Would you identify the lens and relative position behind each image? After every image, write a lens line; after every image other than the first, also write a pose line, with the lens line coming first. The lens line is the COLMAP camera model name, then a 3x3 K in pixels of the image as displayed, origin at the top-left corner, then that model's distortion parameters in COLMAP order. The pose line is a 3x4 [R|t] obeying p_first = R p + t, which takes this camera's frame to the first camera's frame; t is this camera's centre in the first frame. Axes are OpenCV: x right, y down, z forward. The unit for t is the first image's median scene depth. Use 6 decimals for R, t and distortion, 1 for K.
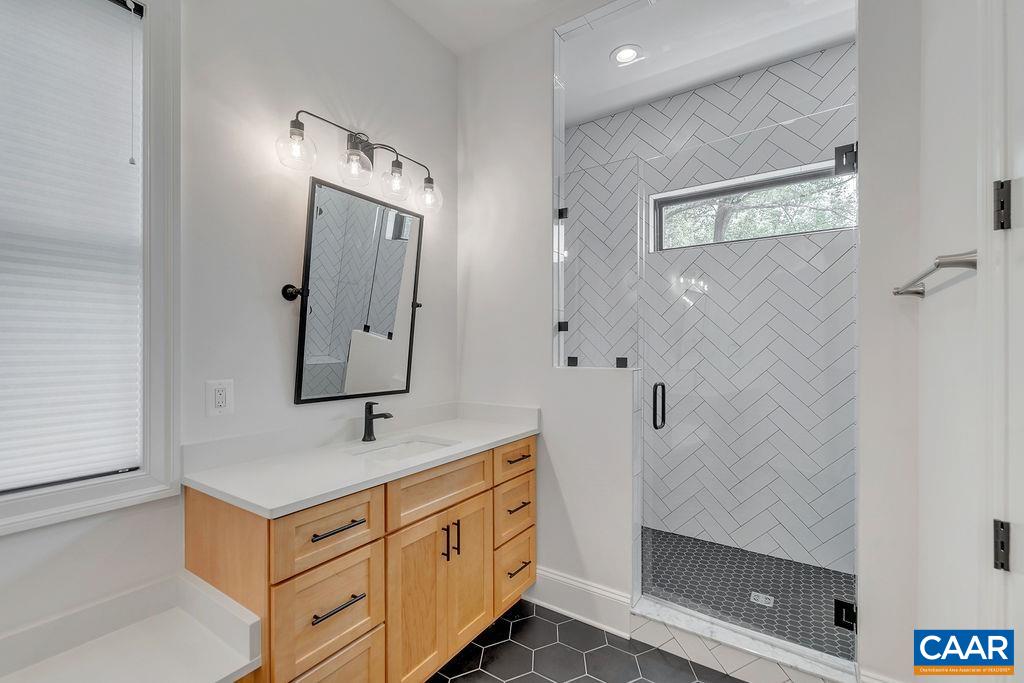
lens RADIAL K [[459.0, 0, 512.0], [0, 459.0, 341.5], [0, 0, 1]] dist [0.001058, 0.000043]
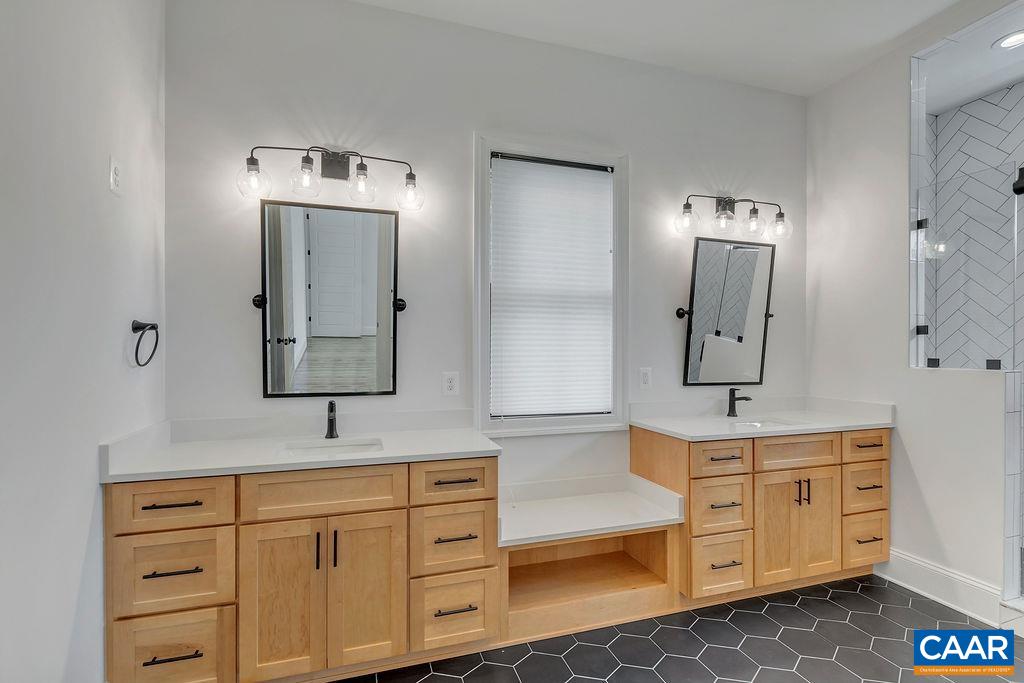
lens RADIAL K [[487.8, 0, 506.3], [0, 487.8, 345.3], [0, 0, 1]] dist [0.000258, -0.000679]
pose [[0.788415, 0.000090, -0.615144, 0.054978], [0.003683, 0.999981, 0.004867, -0.007203], [0.615133, -0.006102, 0.788400, -0.578756]]
